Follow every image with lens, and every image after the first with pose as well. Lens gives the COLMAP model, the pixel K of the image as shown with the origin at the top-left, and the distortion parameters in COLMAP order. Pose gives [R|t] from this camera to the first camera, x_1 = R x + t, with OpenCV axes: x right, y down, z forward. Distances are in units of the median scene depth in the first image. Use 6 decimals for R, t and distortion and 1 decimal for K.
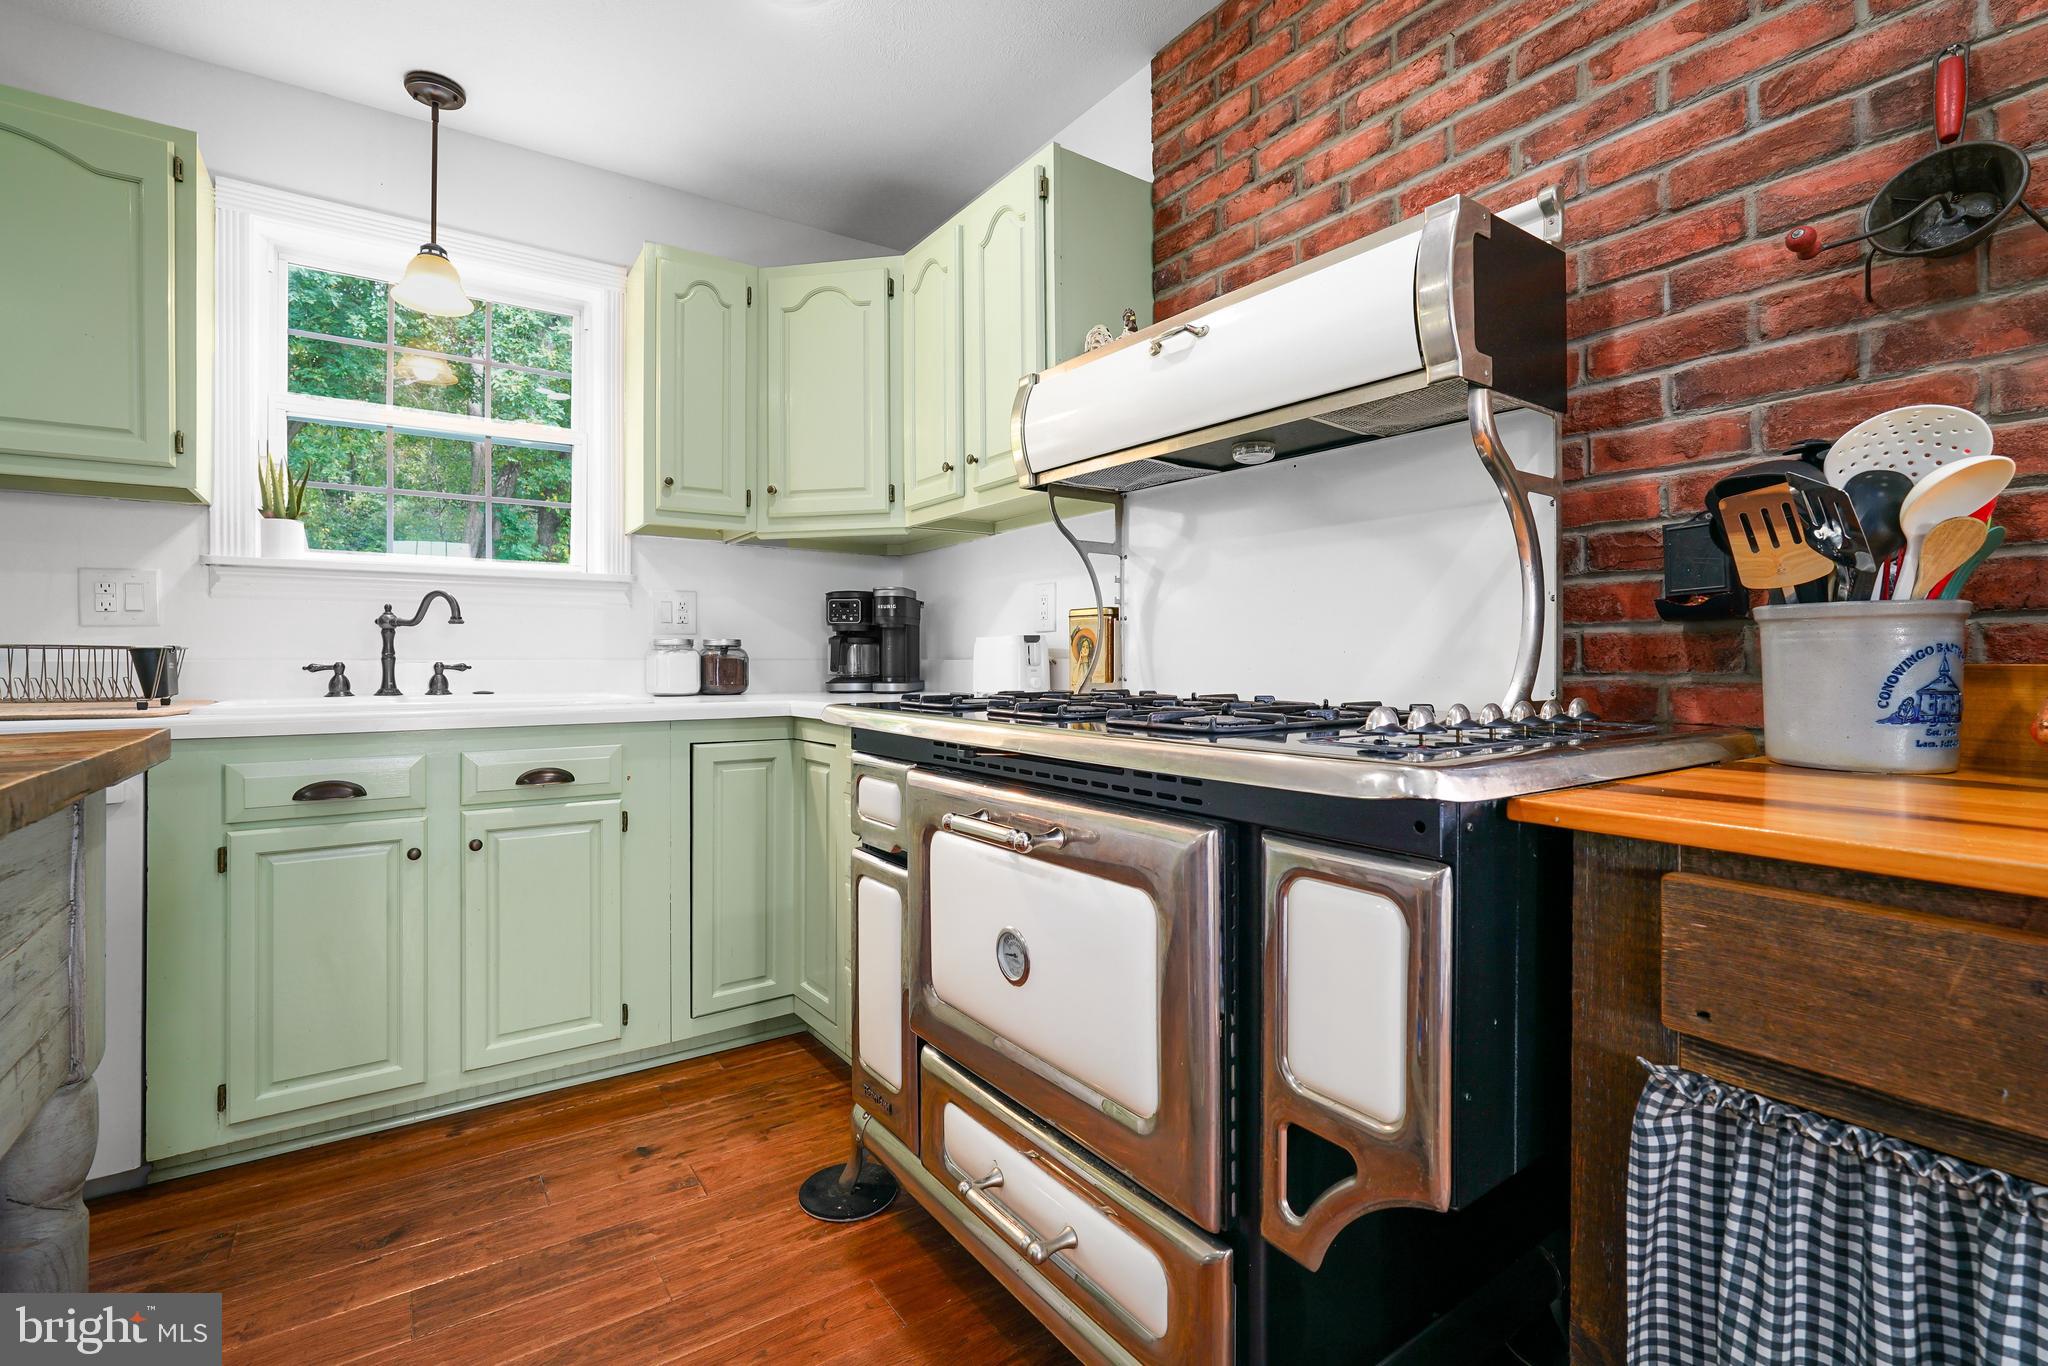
lens RADIAL K [[923.0, 0, 1013.1], [0, 923.0, 655.5], [0, 0, 1]] dist [-0.002501, 0.000474]
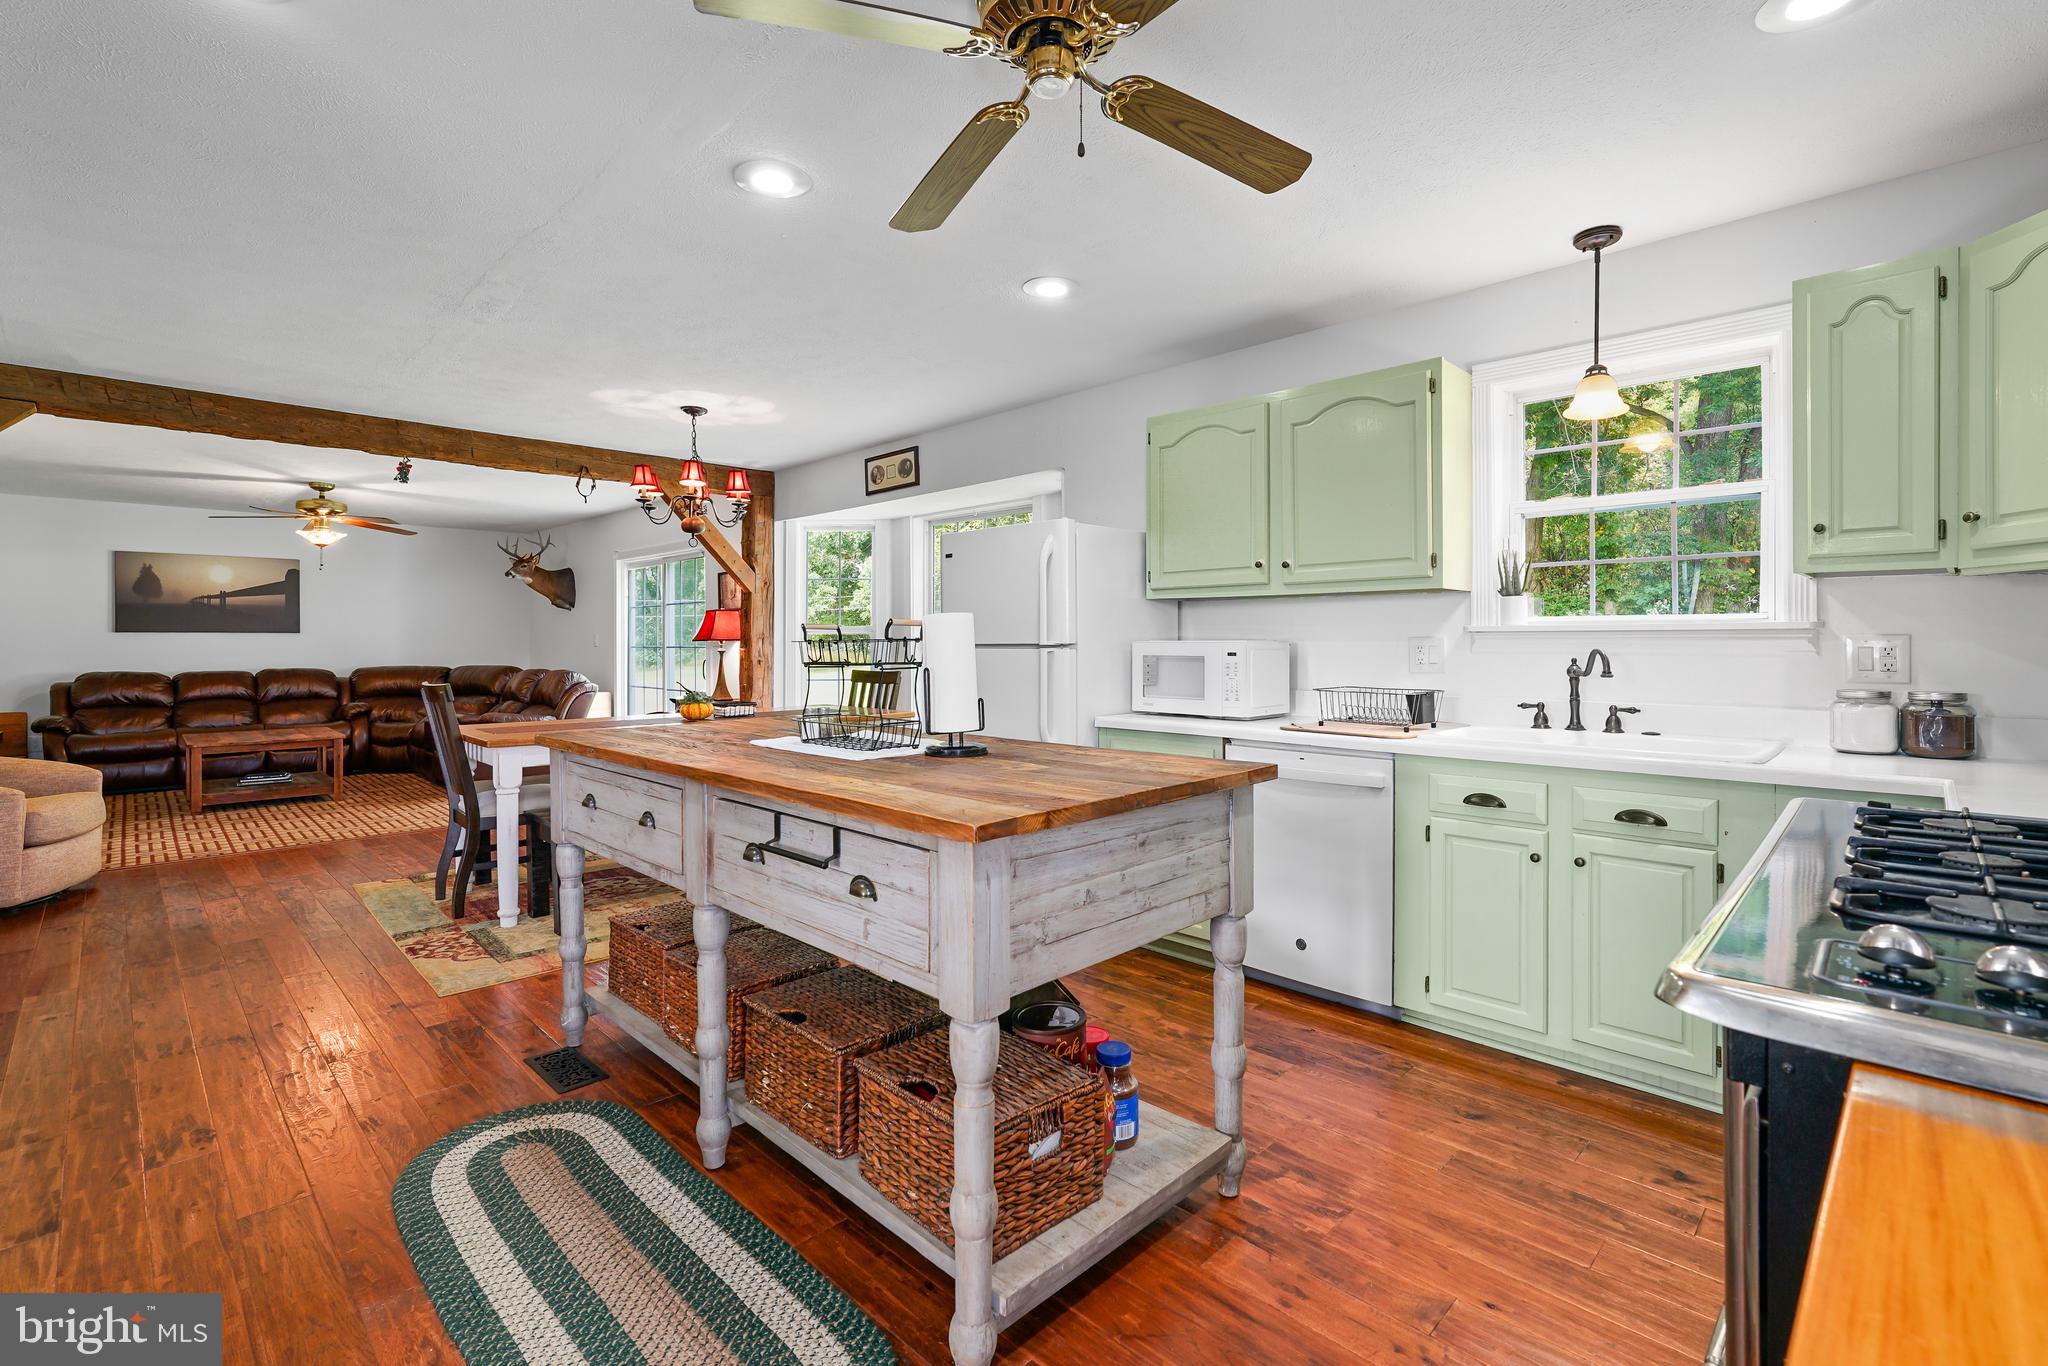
lens RADIAL K [[908.6, 0, 1028.7], [0, 908.6, 645.3], [0, 0, 1]] dist [-0.004377, -0.000220]
pose [[0.184151, -0.001168, -0.982897, 0.487632], [0.006274, 0.999980, -0.000013, -0.092927], [0.982878, -0.006164, 0.184155, 0.041952]]
